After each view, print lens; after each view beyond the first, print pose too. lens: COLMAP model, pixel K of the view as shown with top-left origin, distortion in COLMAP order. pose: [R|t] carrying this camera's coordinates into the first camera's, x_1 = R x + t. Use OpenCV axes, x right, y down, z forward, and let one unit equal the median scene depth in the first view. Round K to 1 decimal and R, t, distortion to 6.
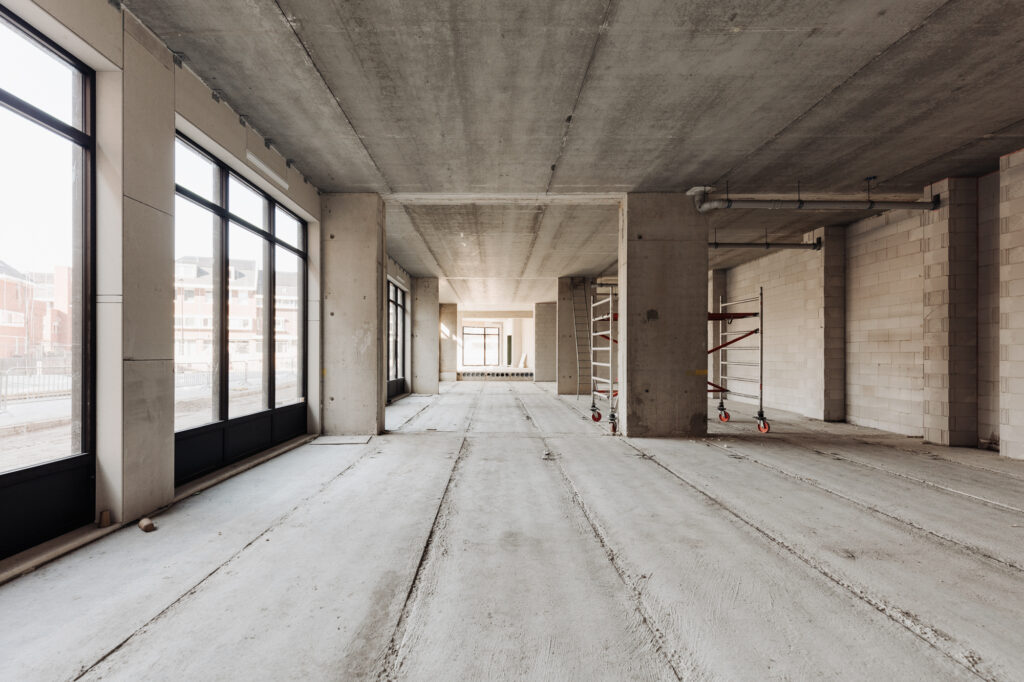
lens RADIAL K [[506.4, 0, 509.9], [0, 506.4, 356.9], [0, 0, 1]] dist [0.002951, 0.000388]
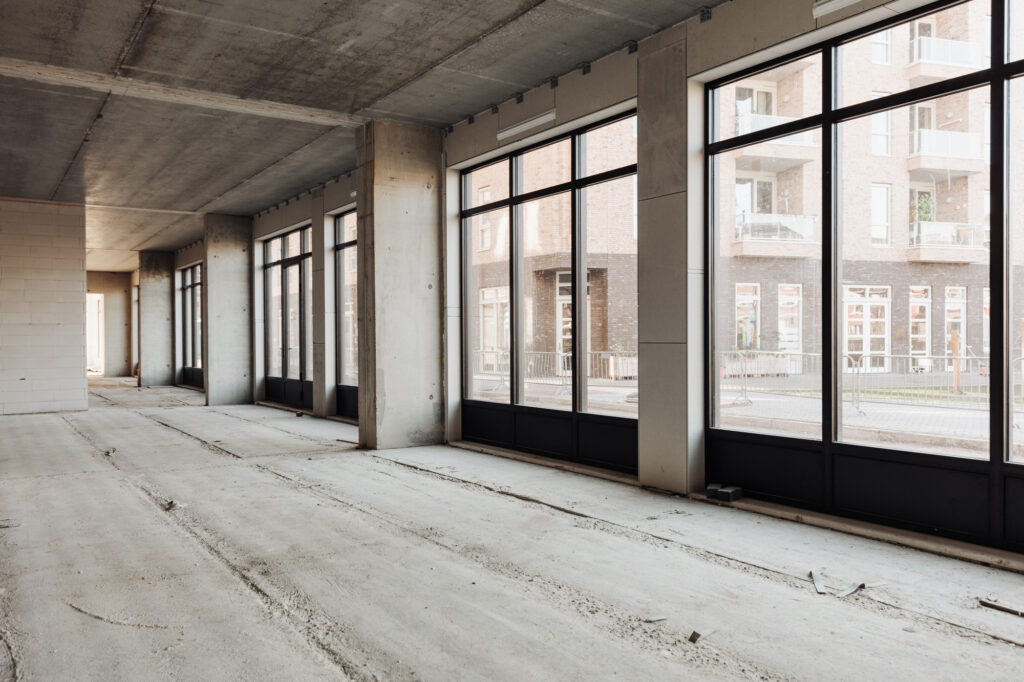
lens RADIAL K [[800.3, 0, 510.9], [0, 800.3, 326.0], [0, 0, 1]] dist [-0.005874, -0.002891]
pose [[-0.853304, -0.001923, -0.521409, 0.167453], [0.004994, 0.999917, -0.011861, -0.010588], [0.521389, -0.012725, -0.853224, 2.140018]]
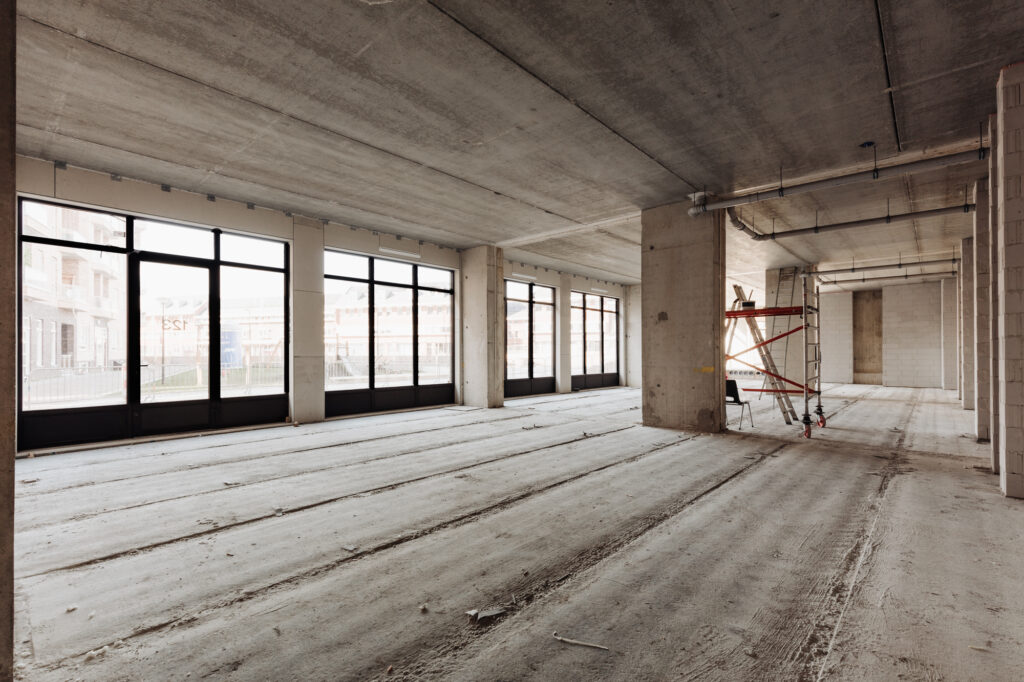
lens RADIAL K [[506.4, 0, 509.9], [0, 506.4, 356.9], [0, 0, 1]] dist [0.002951, 0.000388]
pose [[0.723911, 0.000623, -0.689893, 0.808652], [0.002595, 0.999990, 0.003626, -0.000204], [0.689889, -0.004416, 0.723902, -0.028223]]
